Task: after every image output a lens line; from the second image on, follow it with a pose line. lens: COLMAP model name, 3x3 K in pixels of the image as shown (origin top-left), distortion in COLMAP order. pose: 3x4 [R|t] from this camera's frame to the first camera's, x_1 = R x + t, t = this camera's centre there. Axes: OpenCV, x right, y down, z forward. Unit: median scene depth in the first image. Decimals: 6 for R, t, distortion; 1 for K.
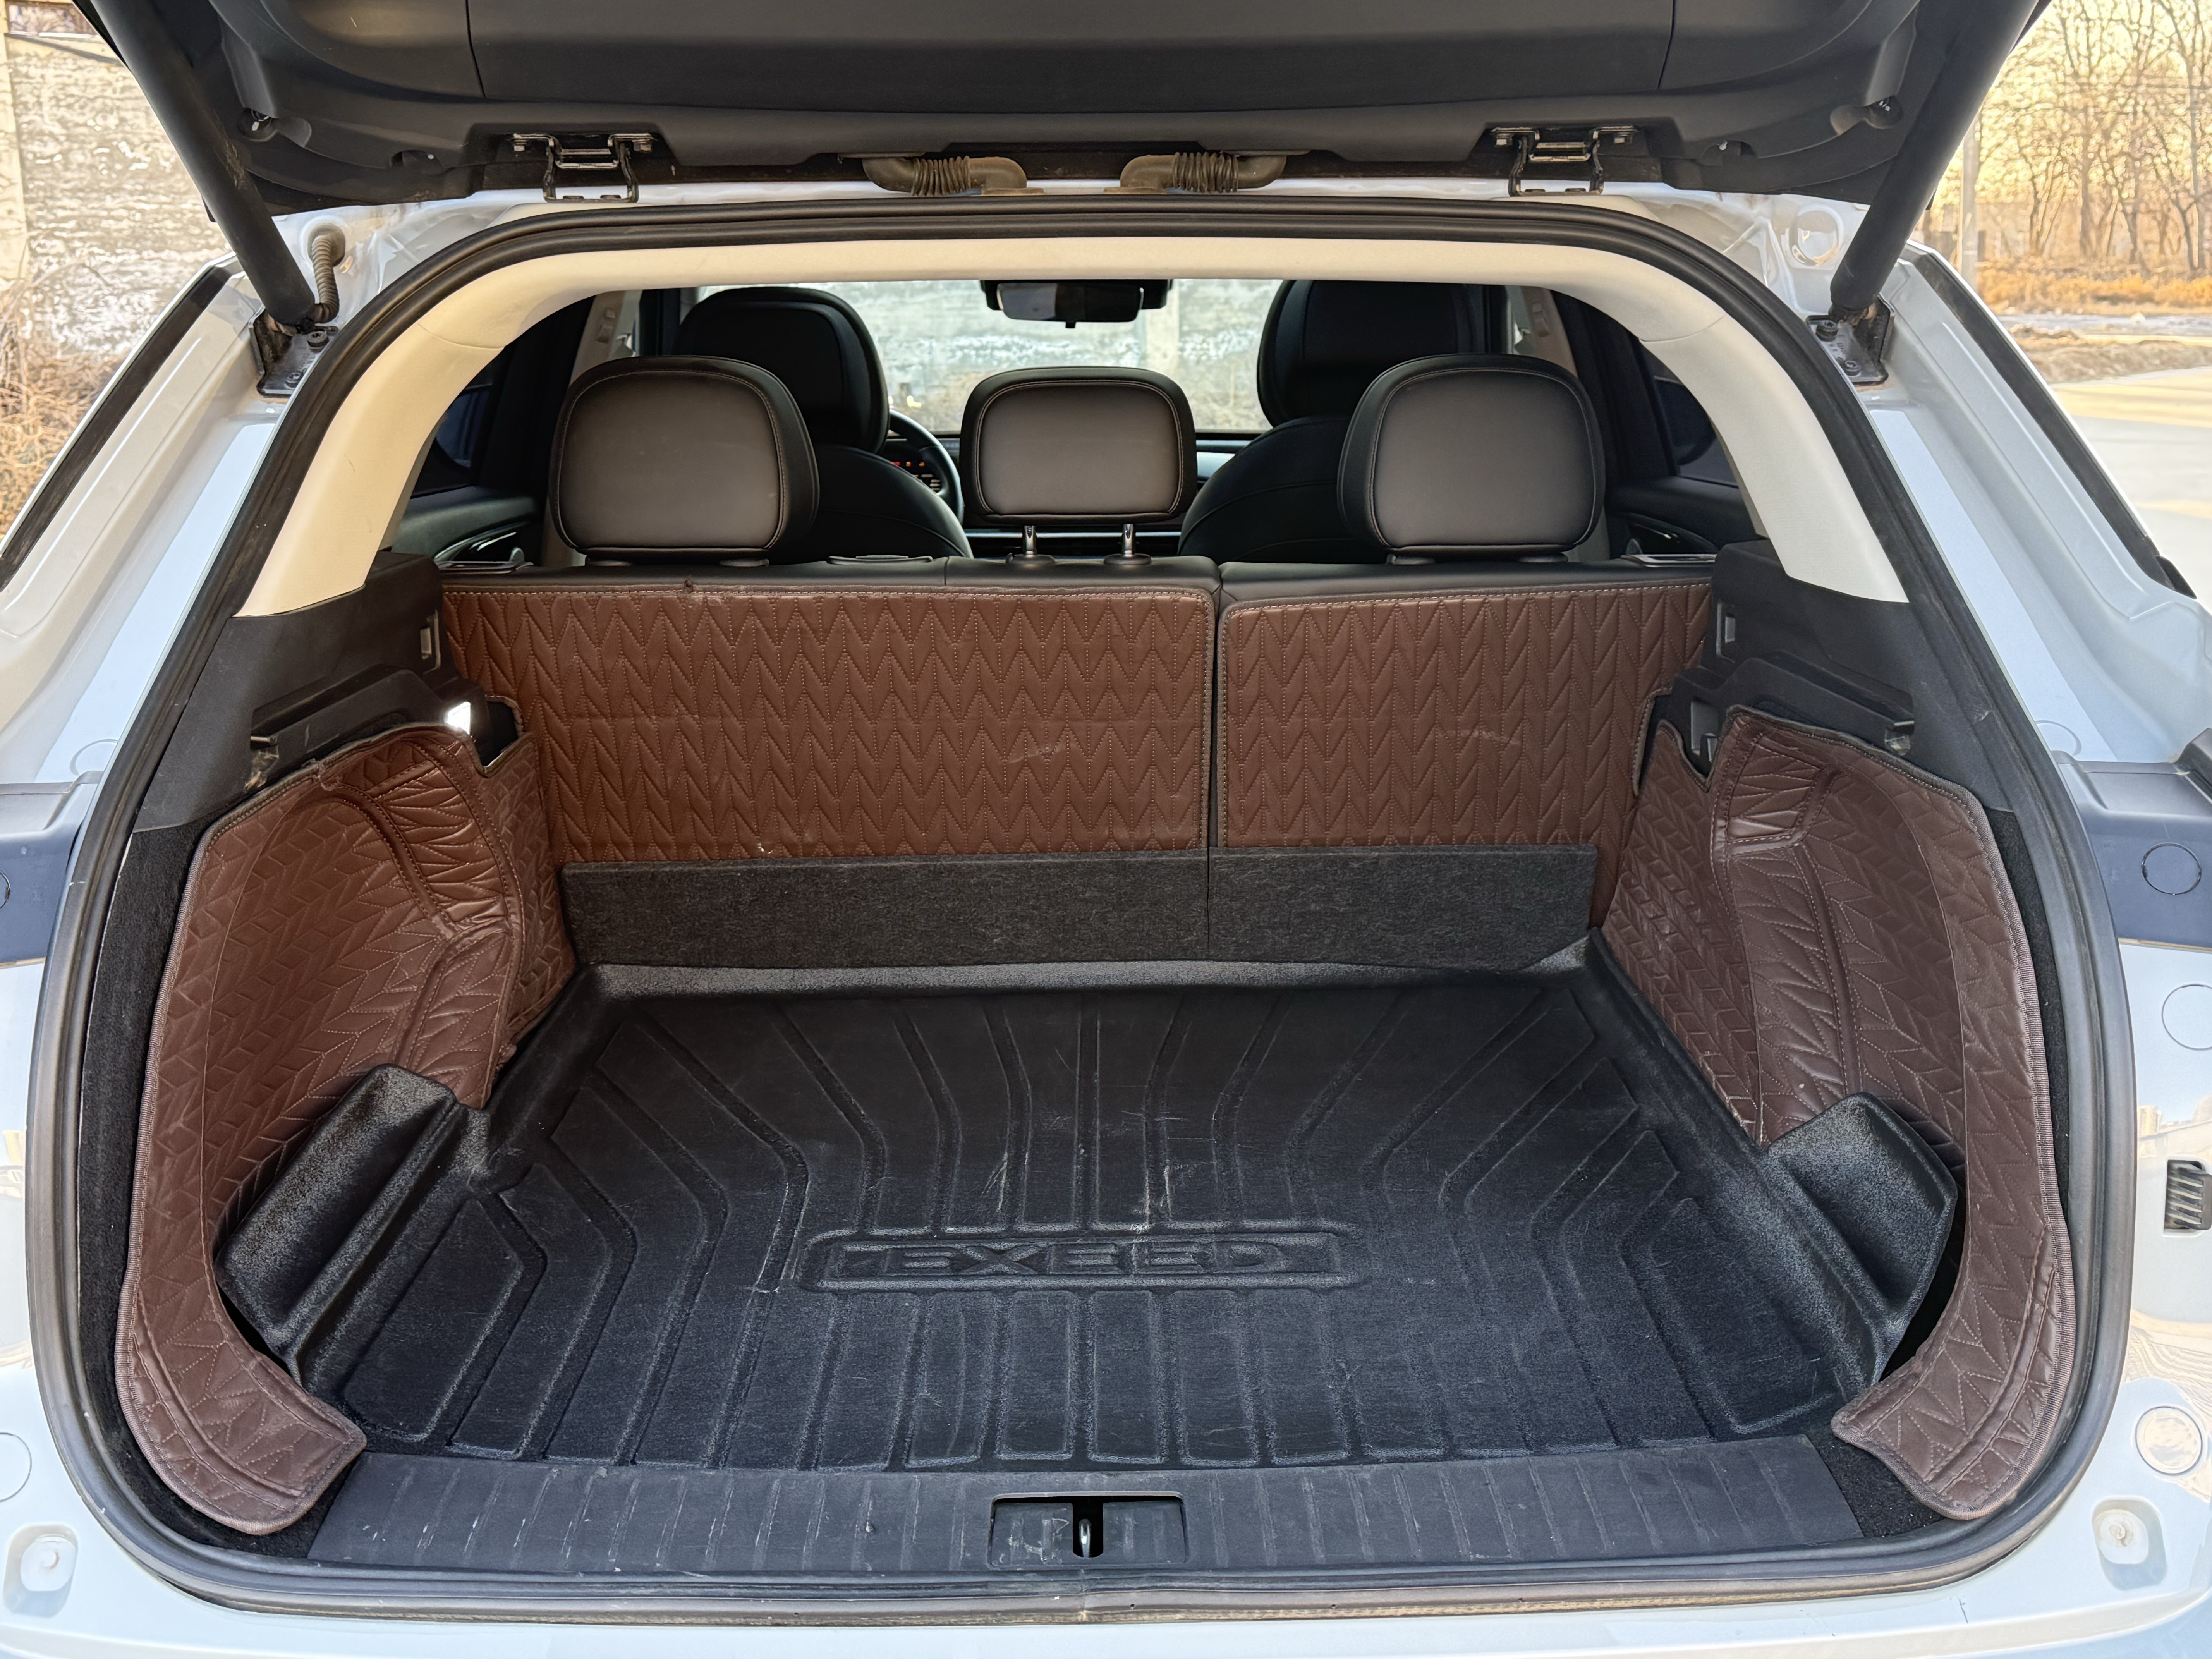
lens RADIAL K [[2383.8, 0, 1102.5], [0, 2383.8, 821.0], [0, 0, 1]] dist [0.014098, 0.000000]
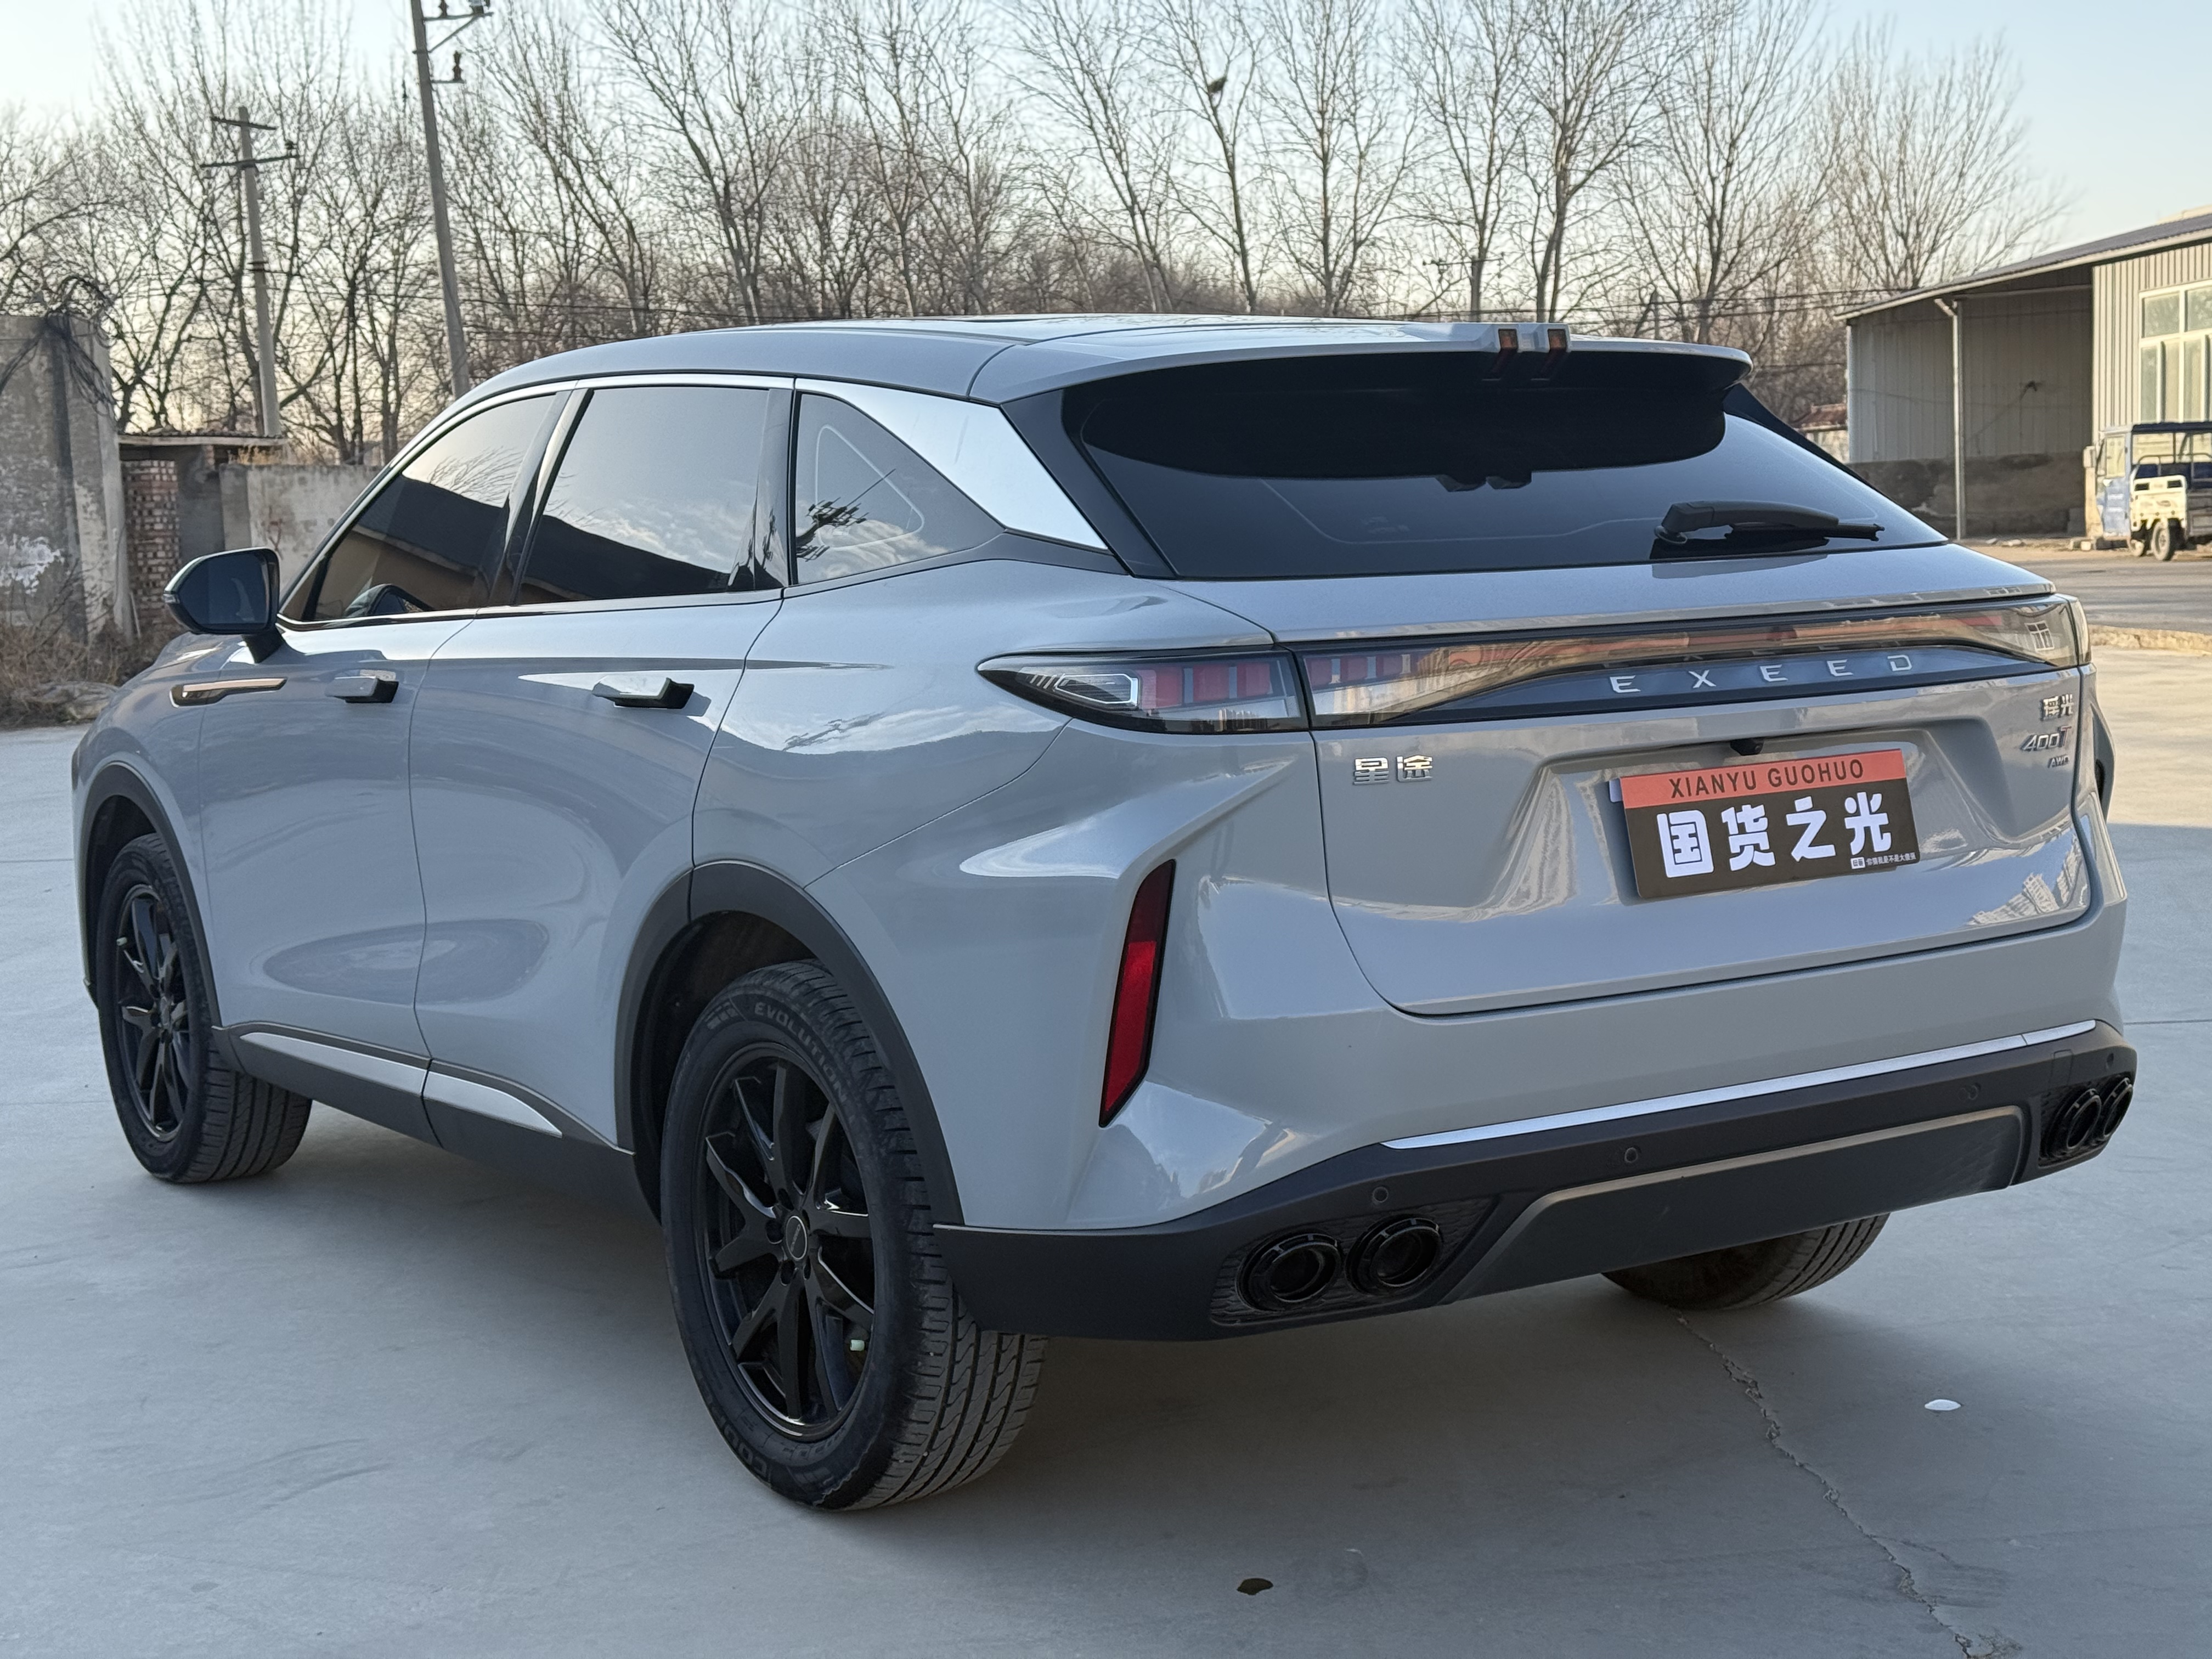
lens RADIAL K [[3098.4, 0, 1093.4], [0, 3098.4, 837.1], [0, 0, 1]] dist [0.129757, 0.000000]
pose [[0.838314, -0.069780, 0.540704, -0.176000], [0.136861, 0.986952, -0.084821, 0.024306], [-0.527730, 0.145108, 0.836925, -0.104039]]
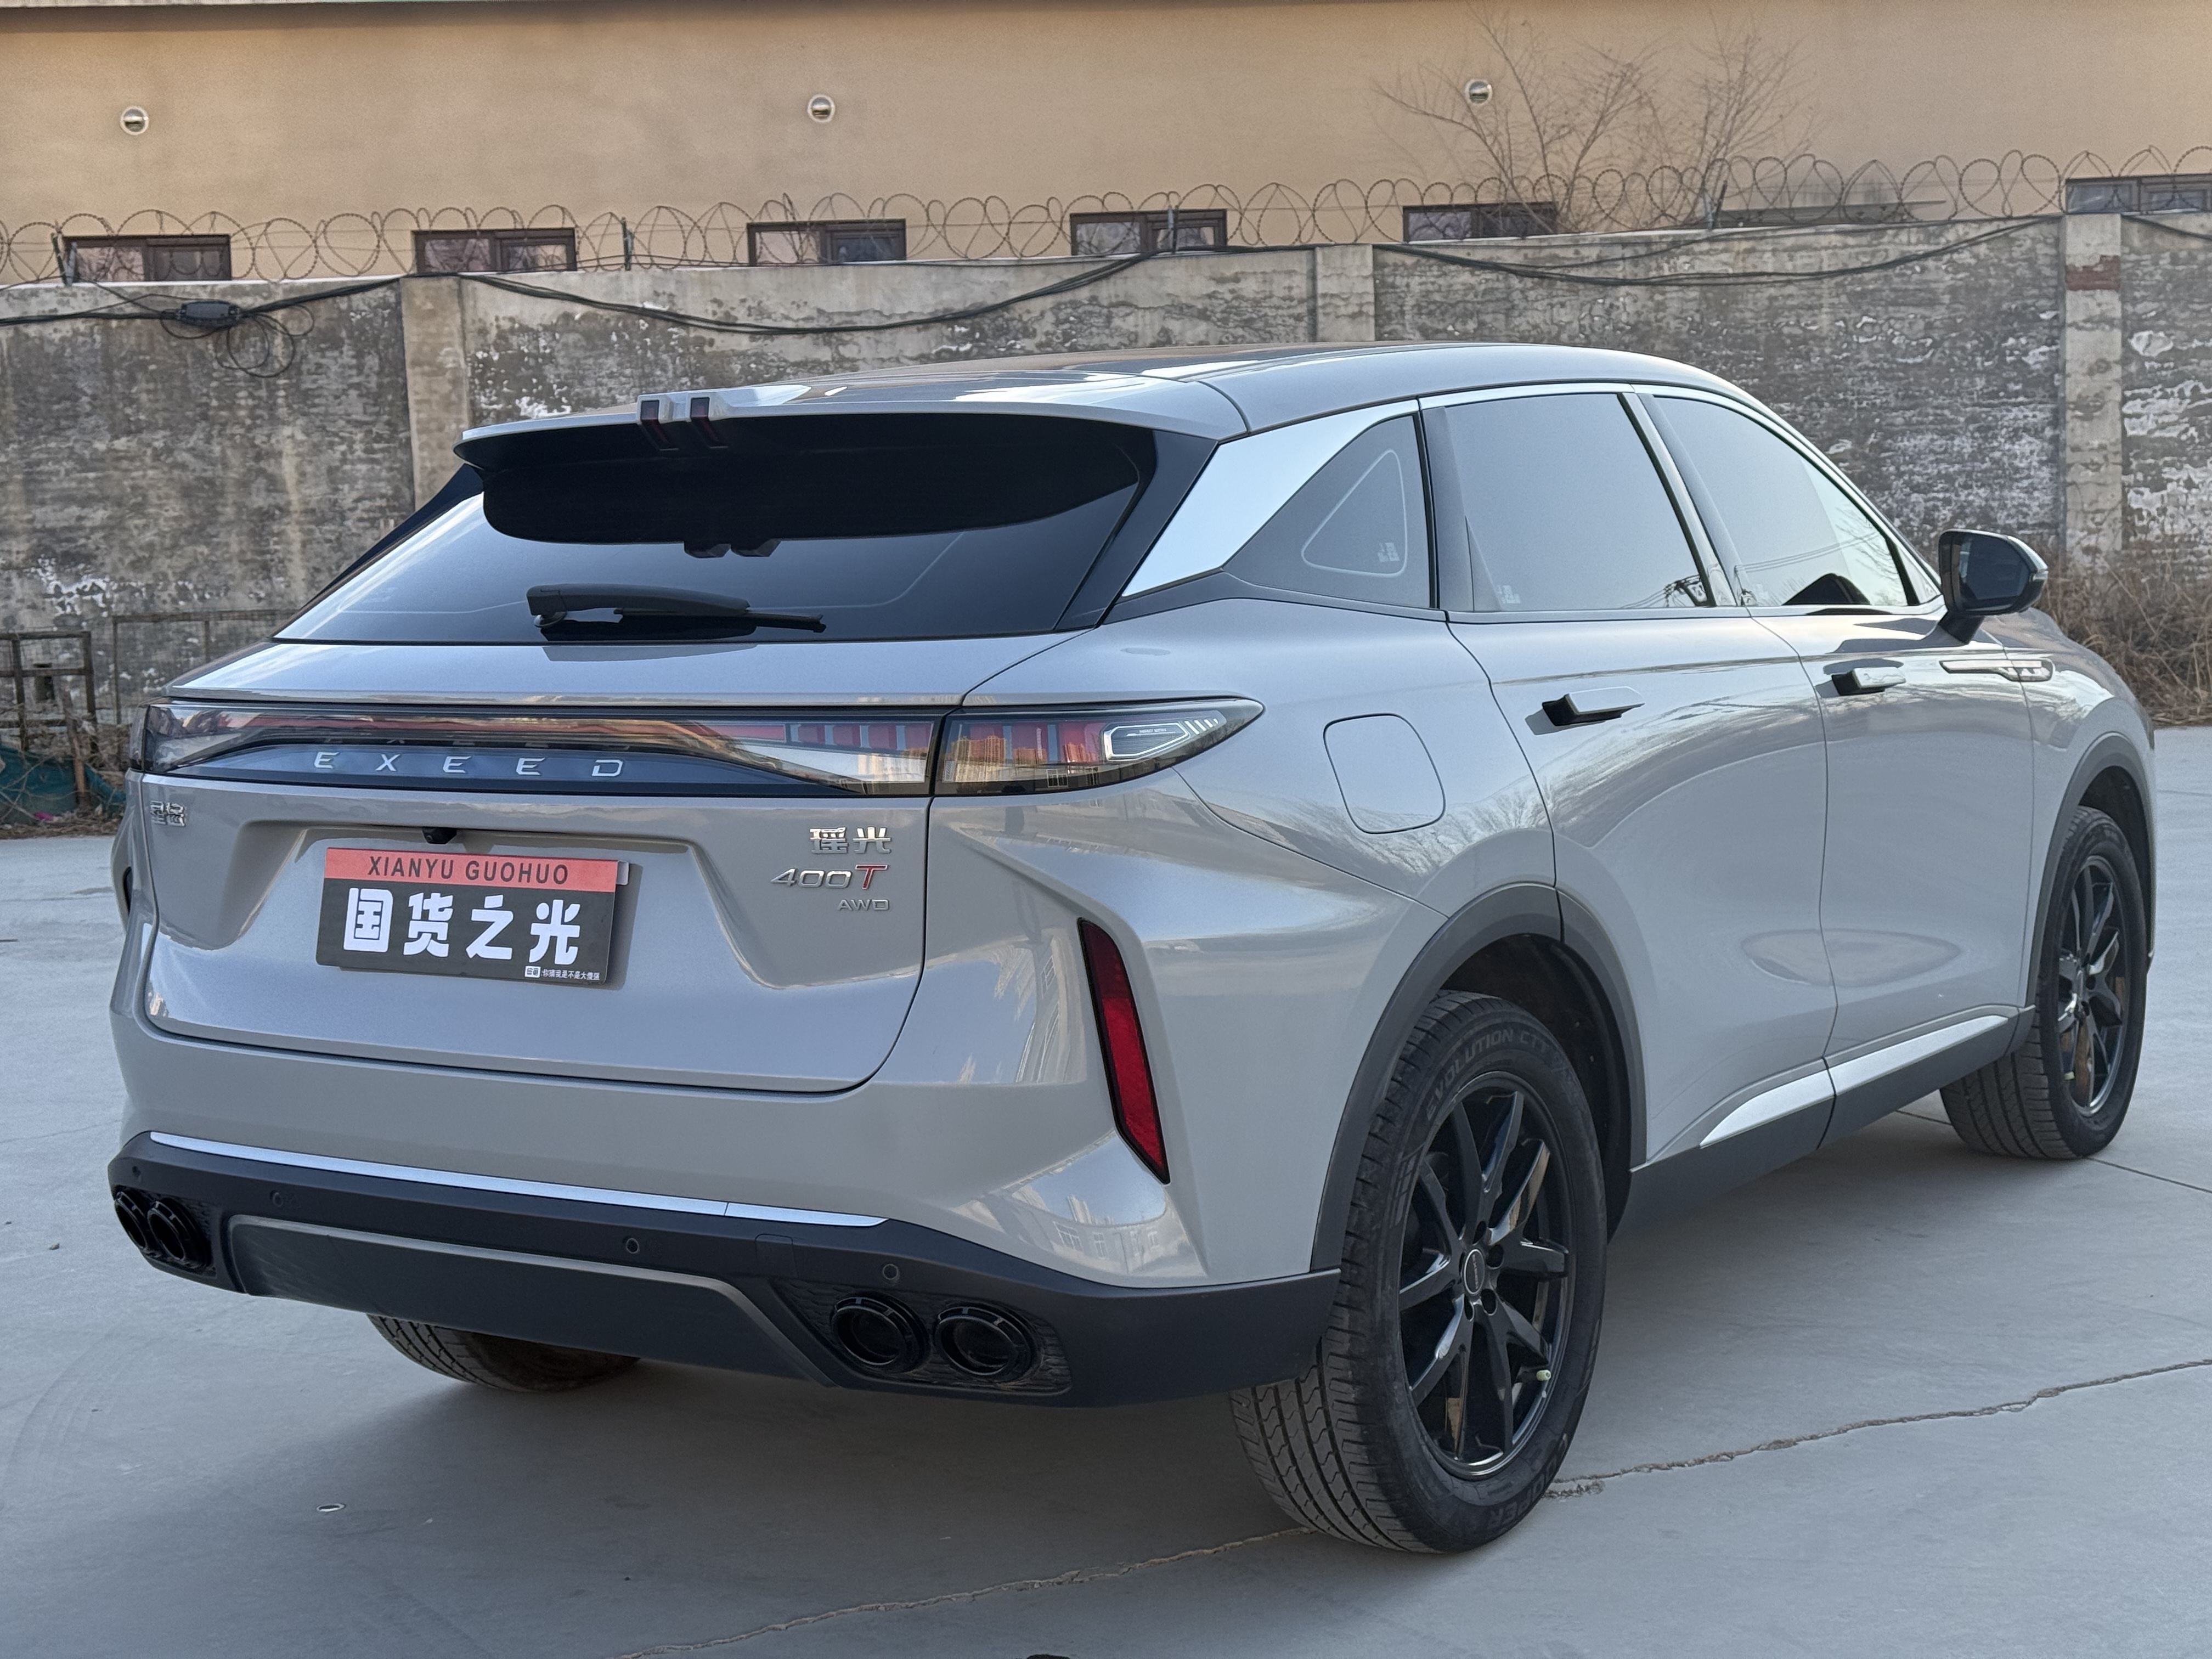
lens RADIAL K [[3098.4, 0, 1099.9], [0, 3098.4, 819.0], [0, 0, 1]] dist [0.129757, 0.000000]
pose [[0.826942, 0.043366, -0.560612, 0.176881], [-0.102402, 0.991963, -0.074318, 0.015239], [0.552884, 0.118864, 0.824737, -0.100305]]
